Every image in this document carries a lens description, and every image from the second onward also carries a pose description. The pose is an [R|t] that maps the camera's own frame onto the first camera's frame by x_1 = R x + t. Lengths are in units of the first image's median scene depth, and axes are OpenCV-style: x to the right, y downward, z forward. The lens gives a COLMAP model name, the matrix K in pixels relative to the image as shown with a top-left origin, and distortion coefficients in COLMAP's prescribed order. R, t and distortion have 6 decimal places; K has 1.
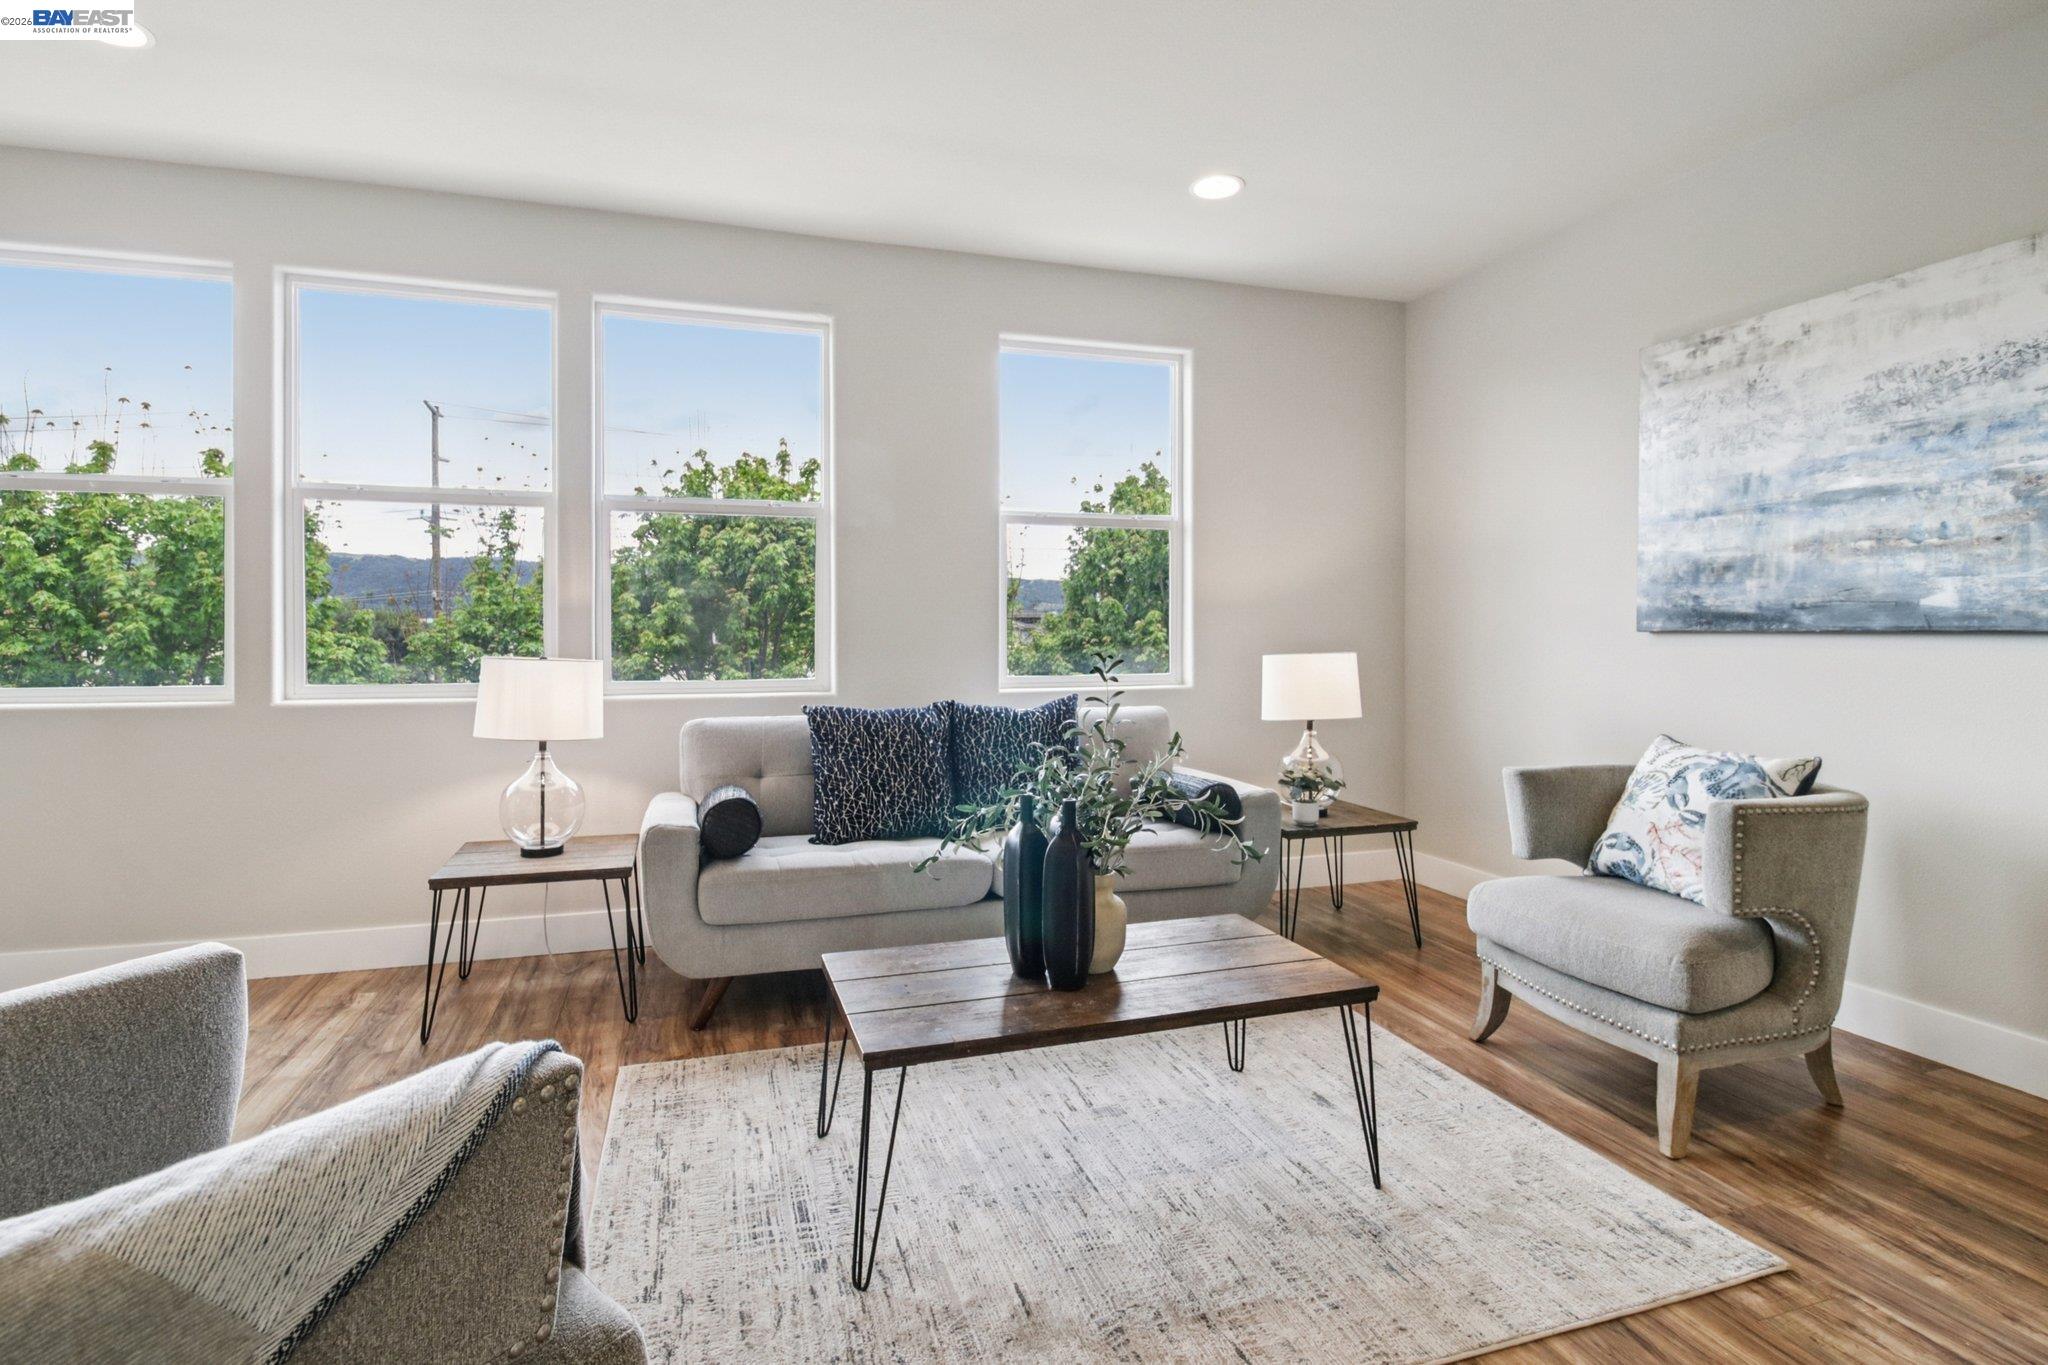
lens RADIAL K [[1030.6, 0, 1028.2], [0, 1030.6, 643.7], [0, 0, 1]] dist [0.004653, -0.015271]
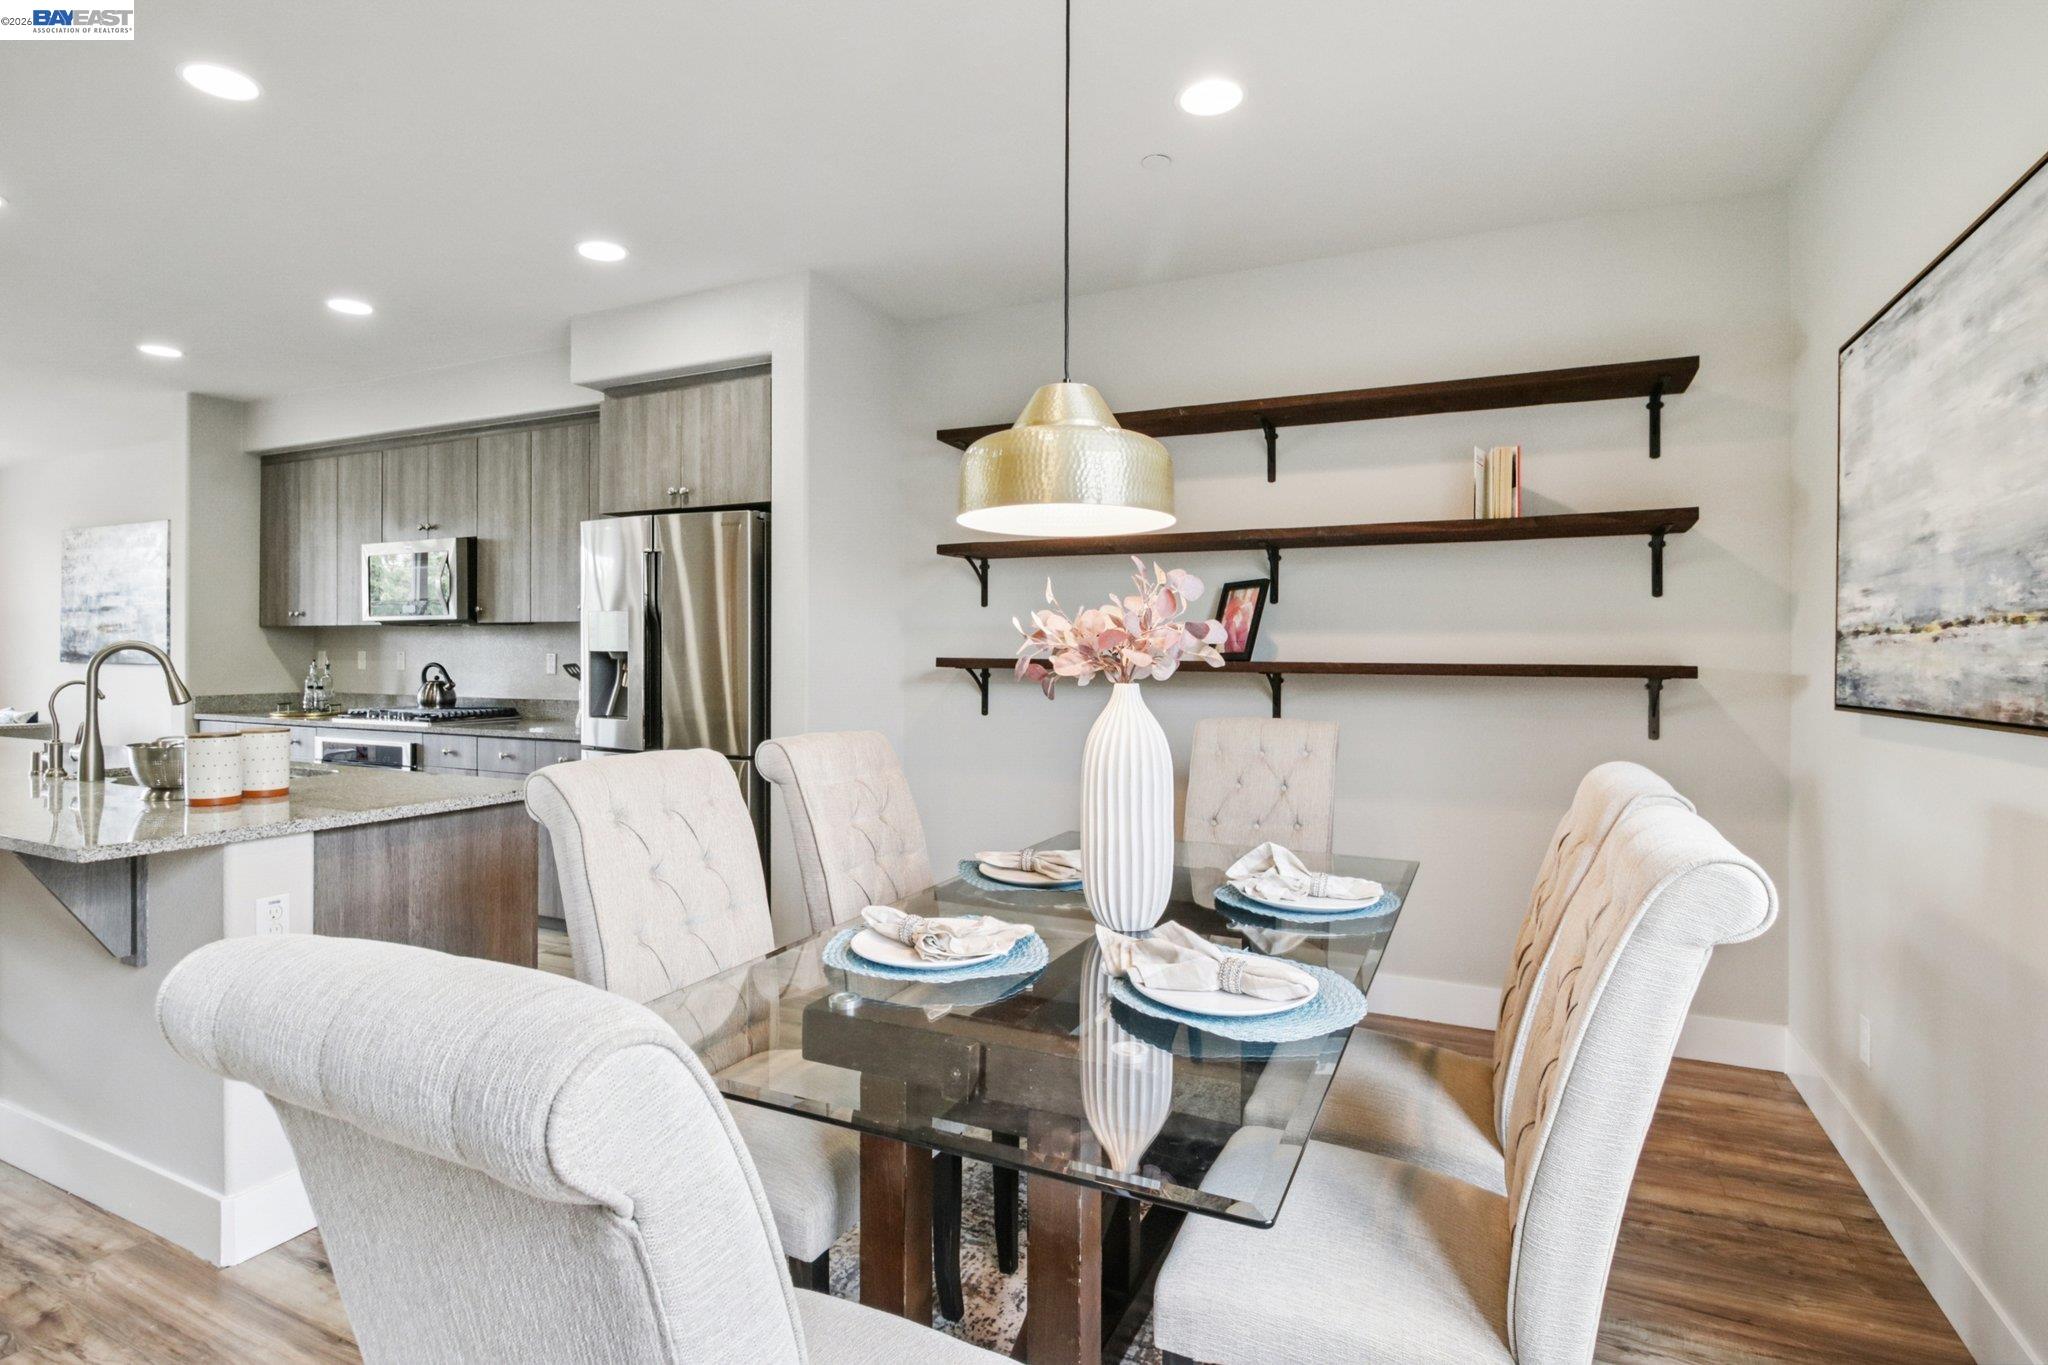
lens RADIAL K [[1017.2, 0, 1019.3], [0, 1017.2, 660.4], [0, 0, 1]] dist [0.002598, -0.013033]
pose [[0.686475, -0.003046, 0.727147, 0.499899], [0.003642, 0.999993, 0.000750, -0.010502], [-0.727145, 0.002133, 0.686481, -2.198115]]
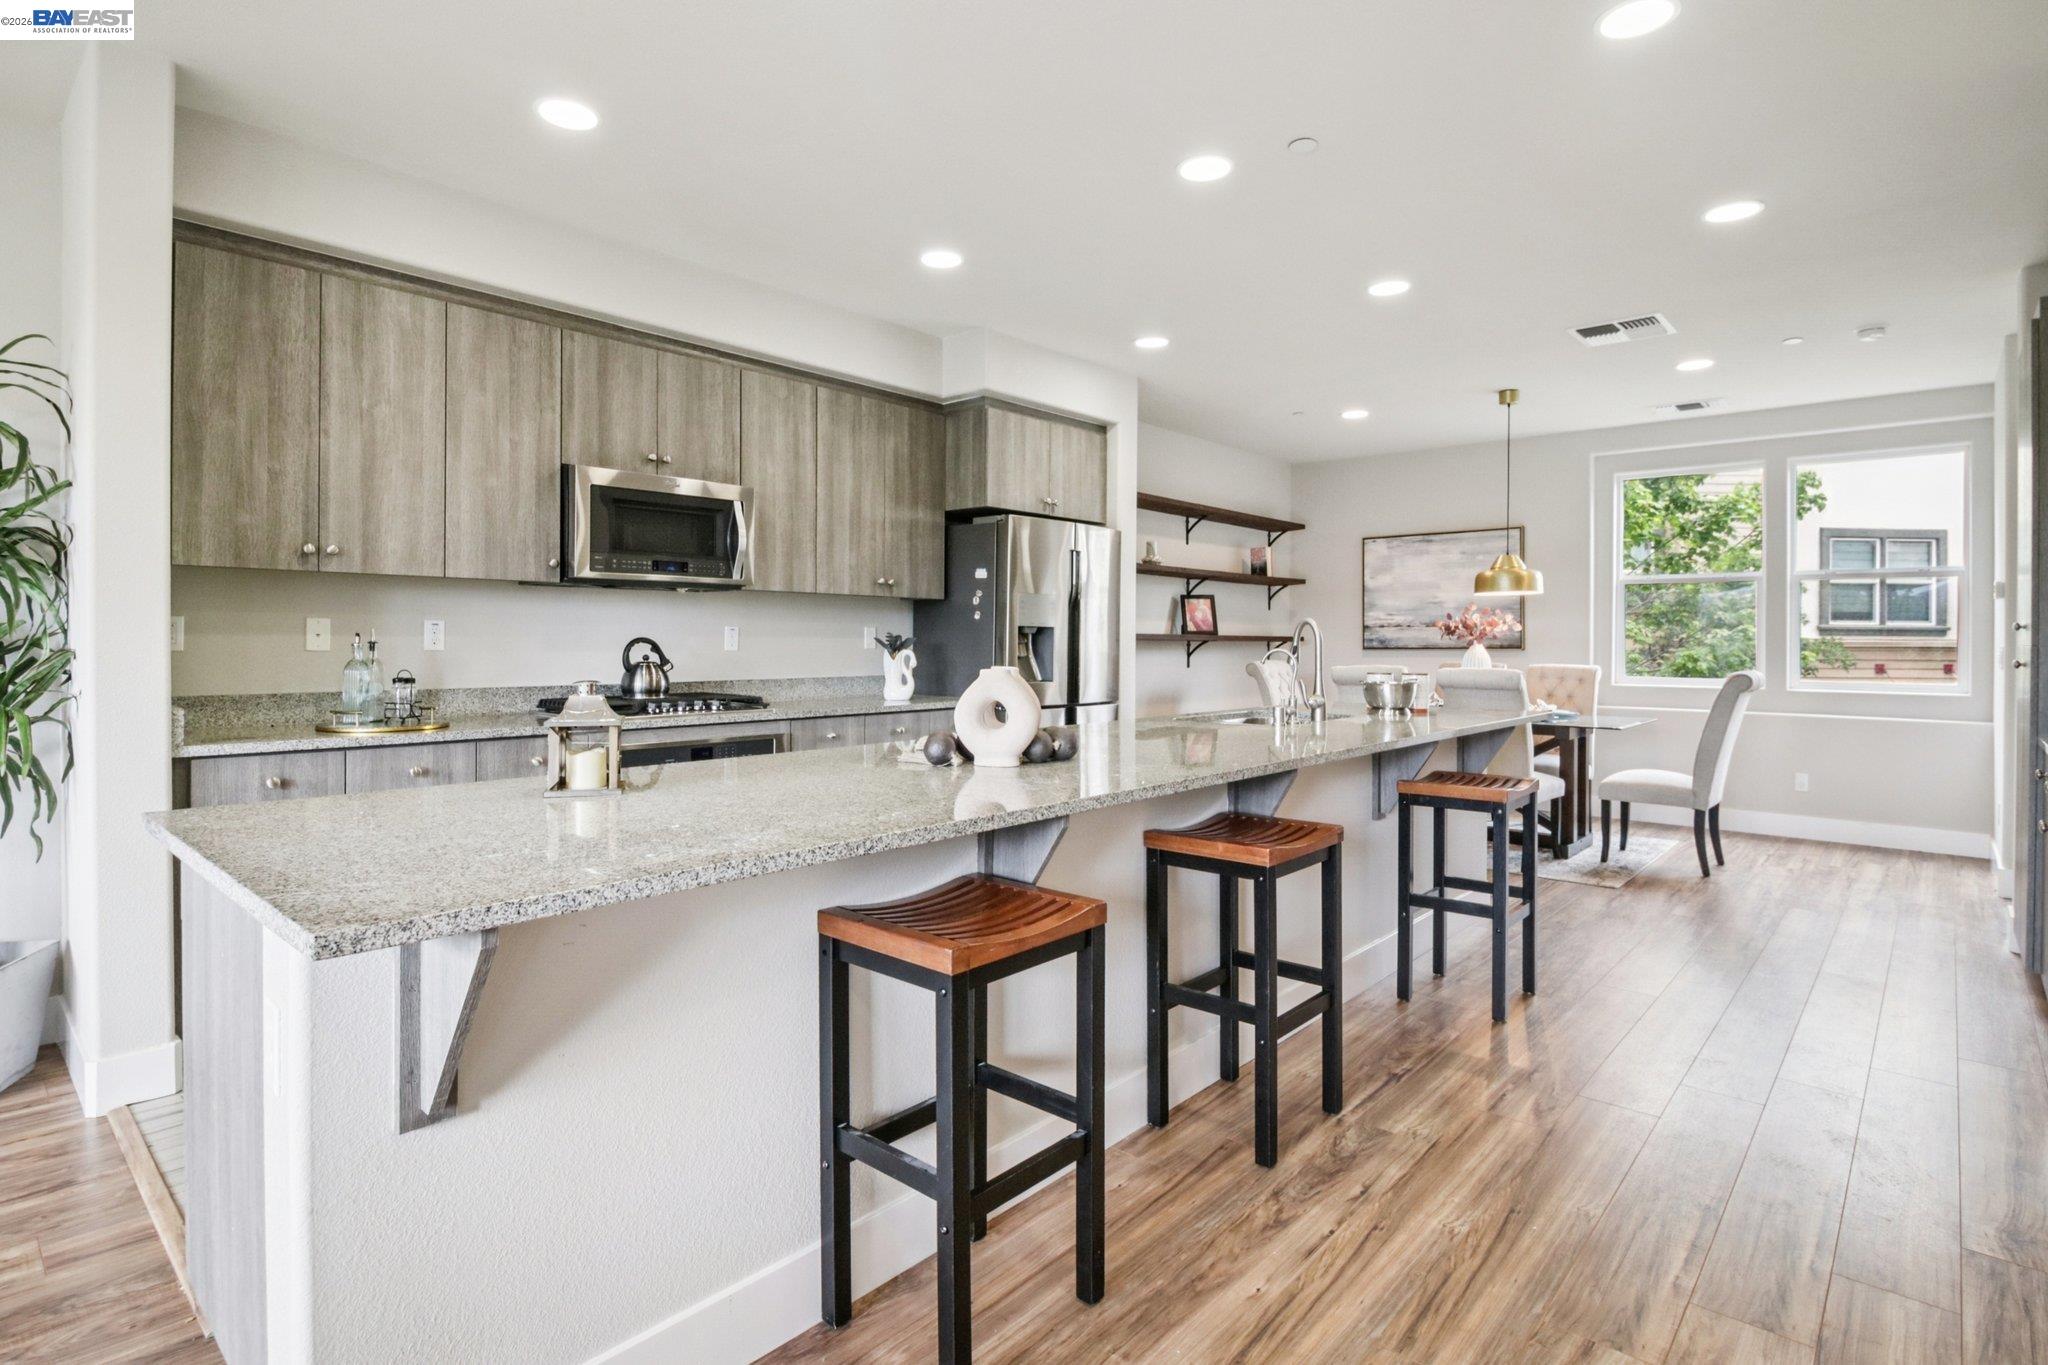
lens RADIAL K [[1030.6, 0, 1028.2], [0, 1030.6, 643.7], [0, 0, 1]] dist [0.004653, -0.015271]
pose [[-0.509269, -0.006636, 0.860582, -0.307853], [0.003534, 0.999946, 0.009802, -0.012737], [-0.860600, 0.008033, -0.509218, -0.034002]]
